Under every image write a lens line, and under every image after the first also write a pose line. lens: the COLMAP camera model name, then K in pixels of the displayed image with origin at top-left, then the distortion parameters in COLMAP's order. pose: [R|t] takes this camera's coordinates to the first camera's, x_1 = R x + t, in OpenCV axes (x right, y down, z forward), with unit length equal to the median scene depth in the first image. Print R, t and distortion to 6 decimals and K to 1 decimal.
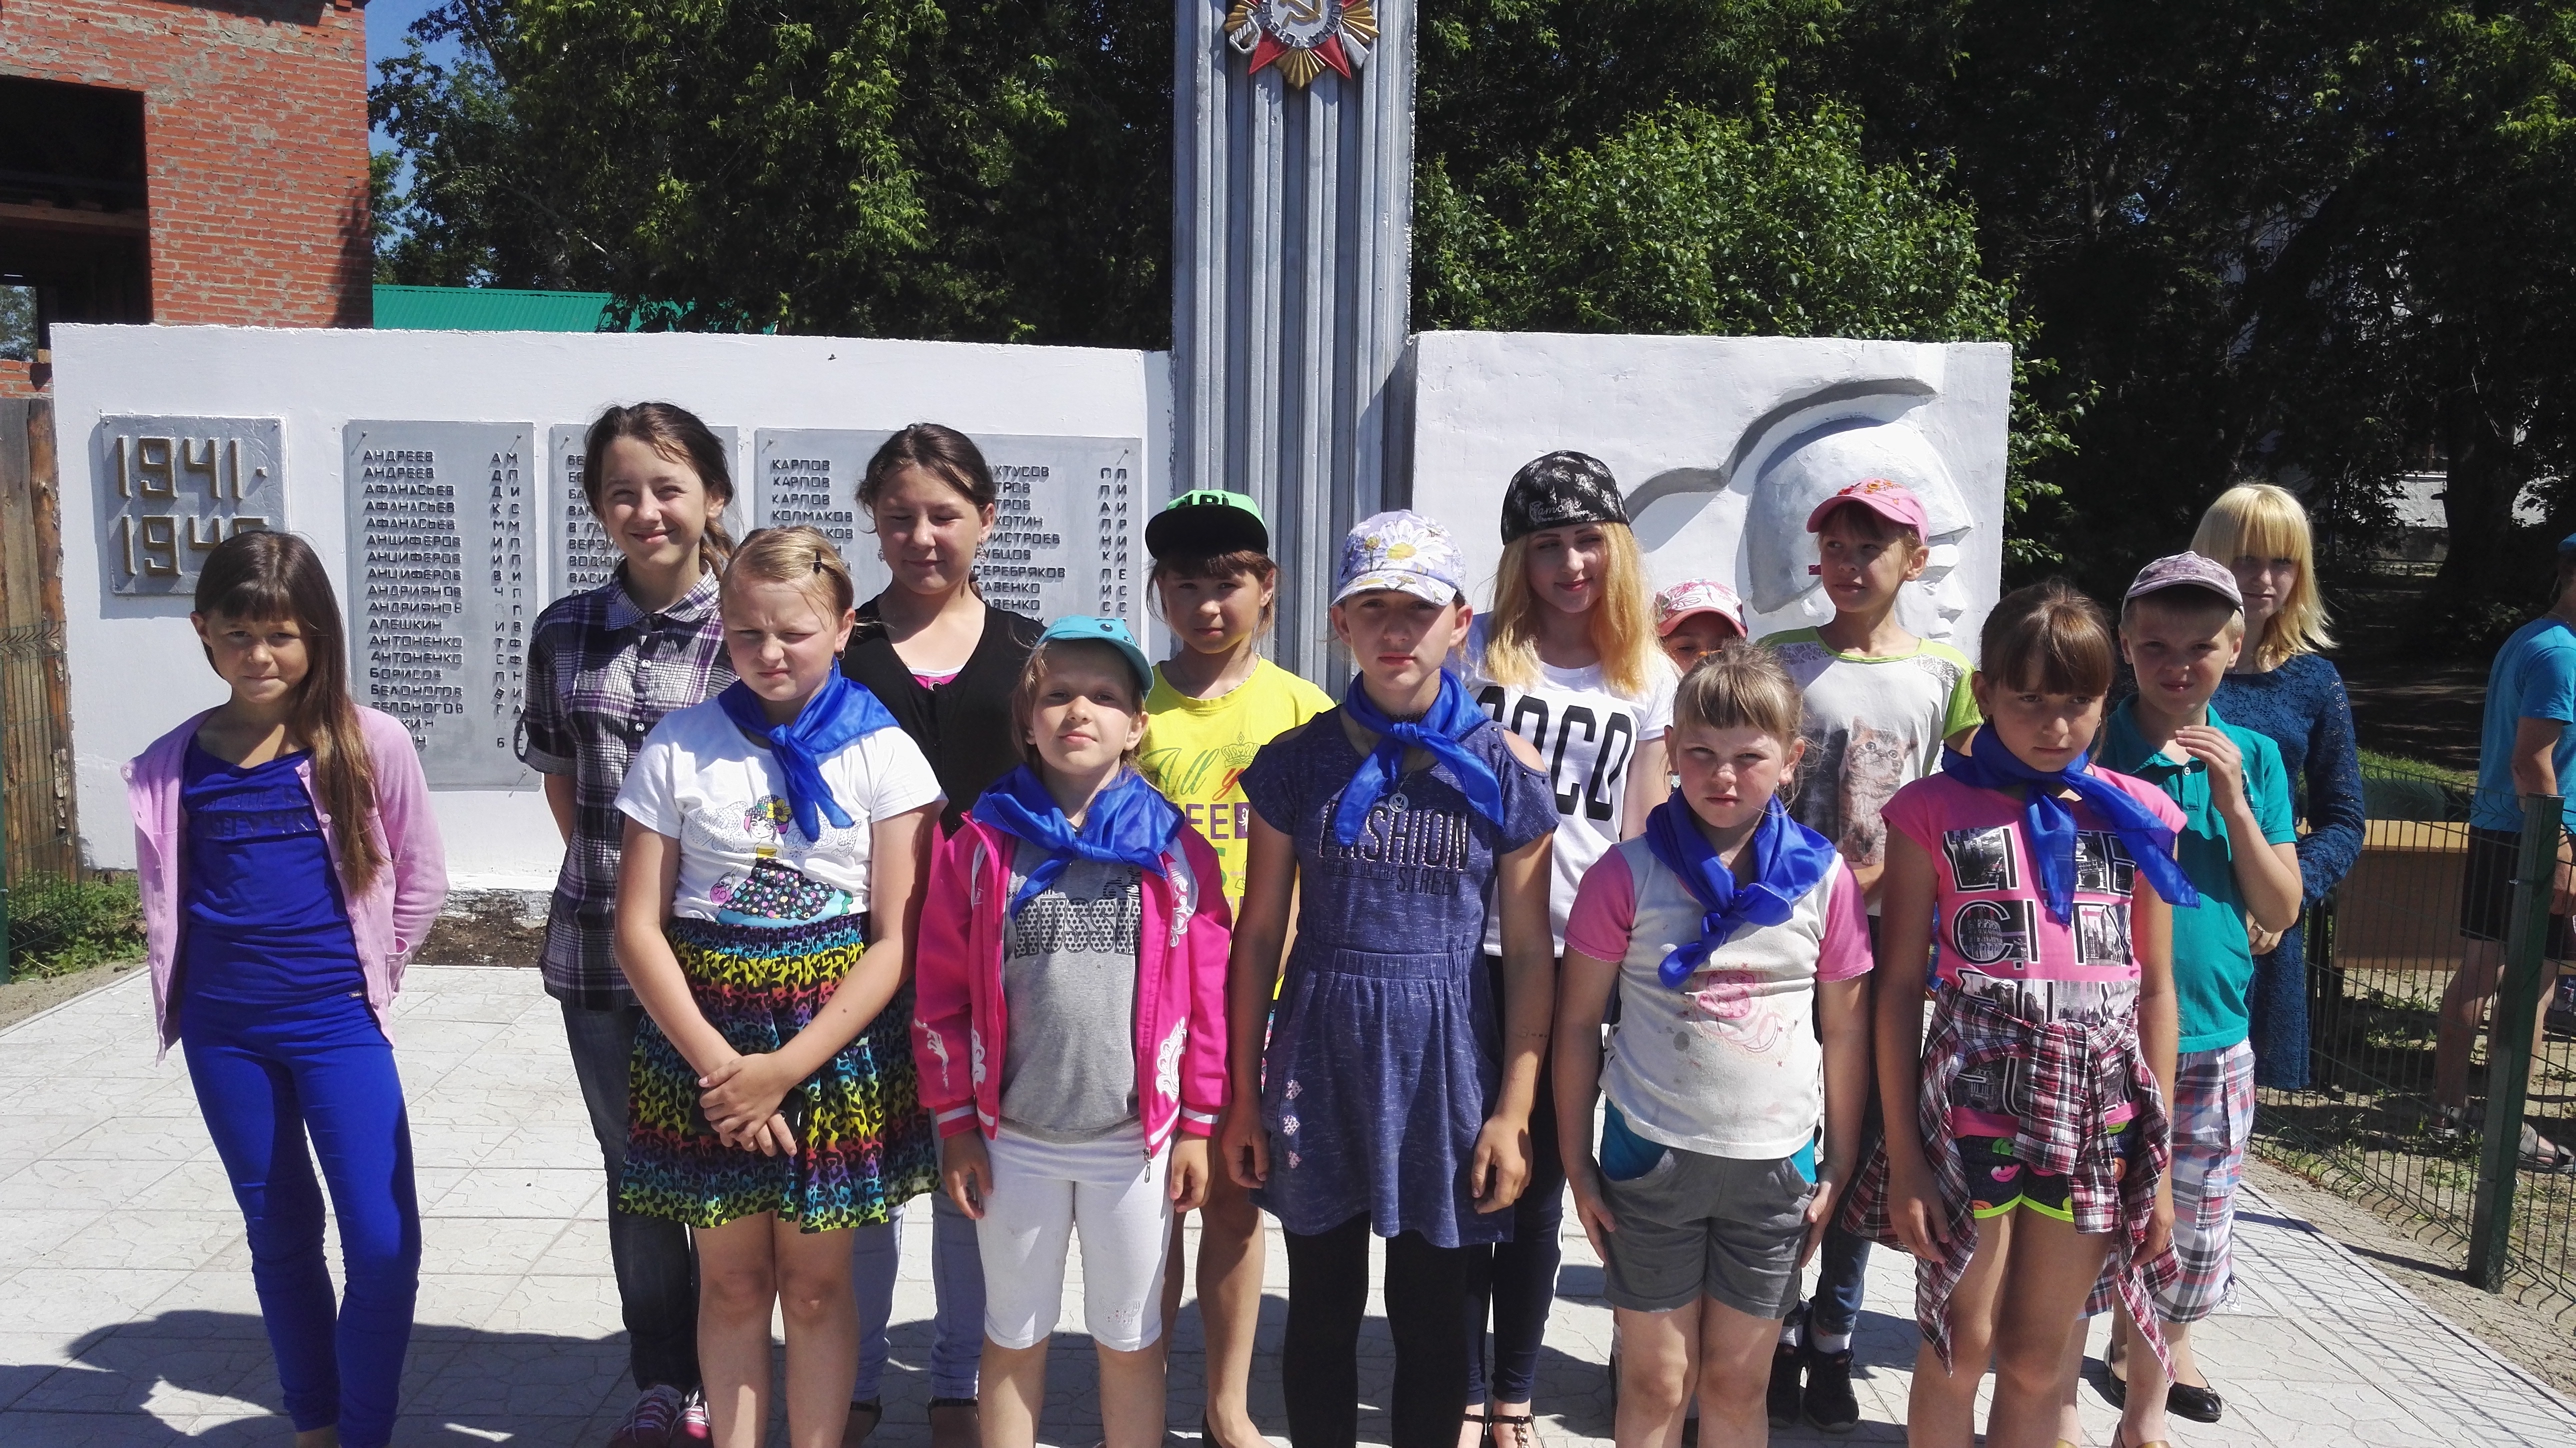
lens RADIAL K [[2005.7, 0, 1297.5], [0, 2005.7, 751.9], [0, 0, 1]] dist [0.049018, -0.060405]
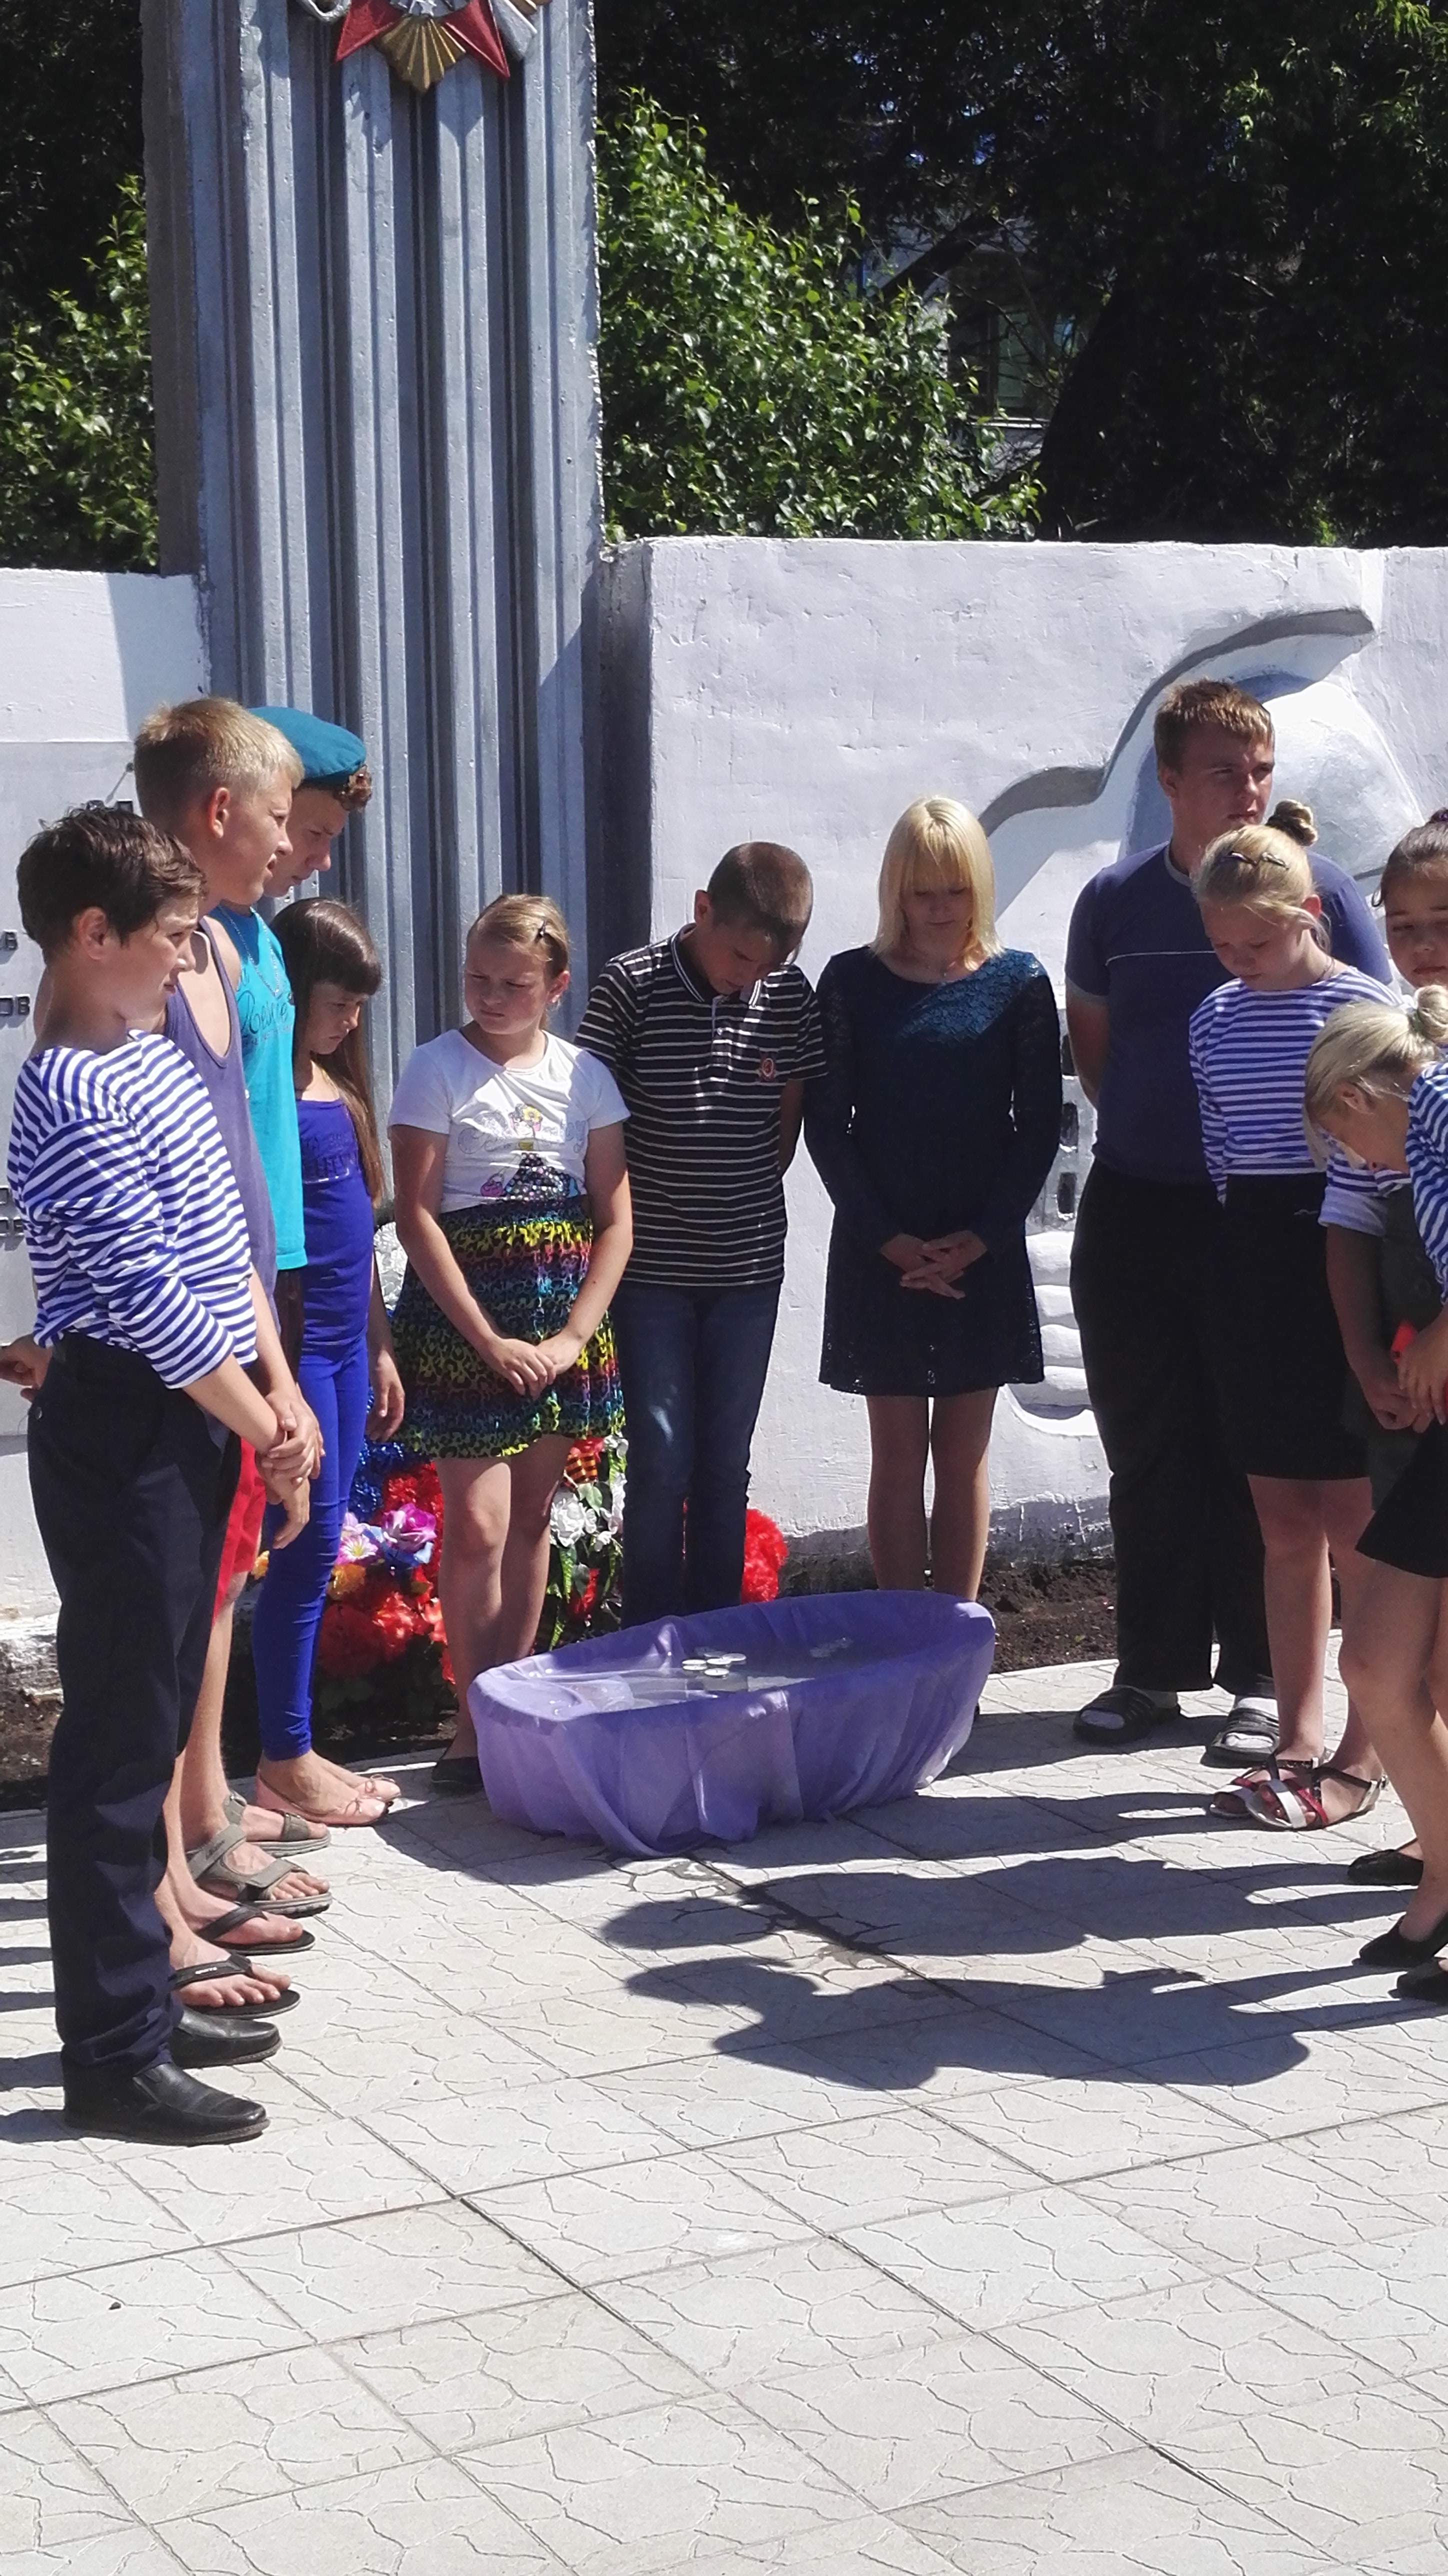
lens RADIAL K [[3753.6, 0, 672.1], [0, 3753.6, 1259.2], [0, 0, 1]] dist [0.157958, -0.595153]
pose [[0.897480, -0.088759, 0.432031, -0.399327], [0.086418, 0.995943, 0.025094, -0.034671], [-0.432506, 0.014814, 0.901510, 0.053244]]
